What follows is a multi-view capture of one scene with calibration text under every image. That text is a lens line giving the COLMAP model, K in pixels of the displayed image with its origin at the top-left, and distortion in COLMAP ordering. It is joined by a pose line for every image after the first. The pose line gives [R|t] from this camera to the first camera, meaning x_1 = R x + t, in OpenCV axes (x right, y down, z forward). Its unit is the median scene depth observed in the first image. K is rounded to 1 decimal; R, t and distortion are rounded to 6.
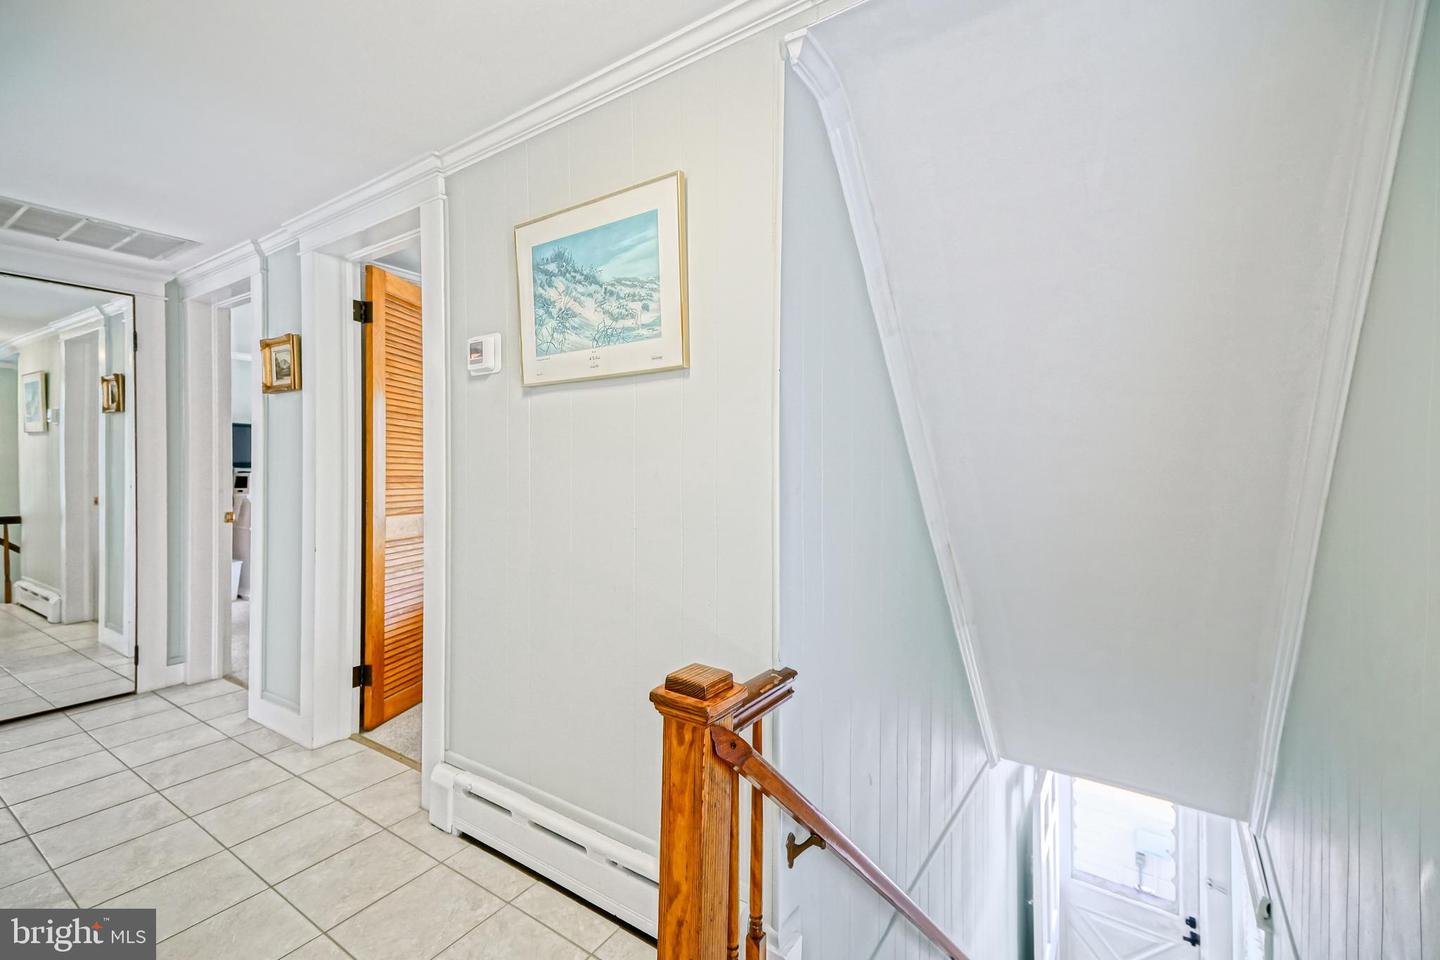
lens RADIAL K [[626.3, 0, 717.2], [0, 626.3, 463.3], [0, 0, 1]] dist [0.033901, 0.000035]
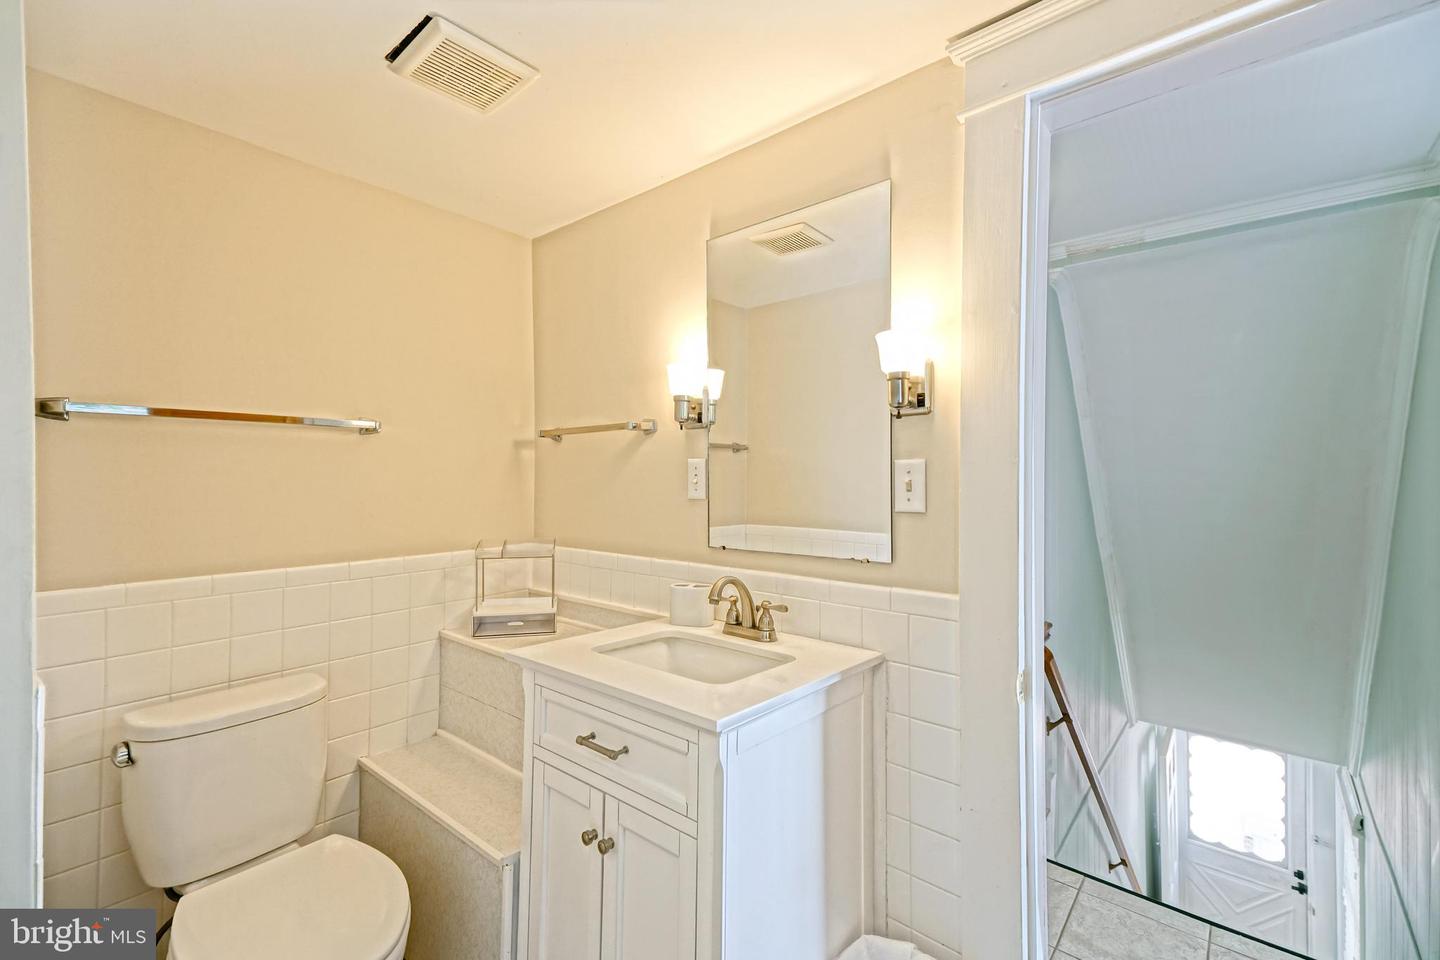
lens RADIAL K [[620.3, 0, 720.0], [0, 620.3, 480.0], [0, 0, 1]] dist [0.055549, -0.011991]
pose [[0.996008, -0.008721, -0.088841, -0.287944], [0.008751, 0.999962, -0.000058, -0.034586], [0.088838, -0.000720, 0.996046, -0.378122]]
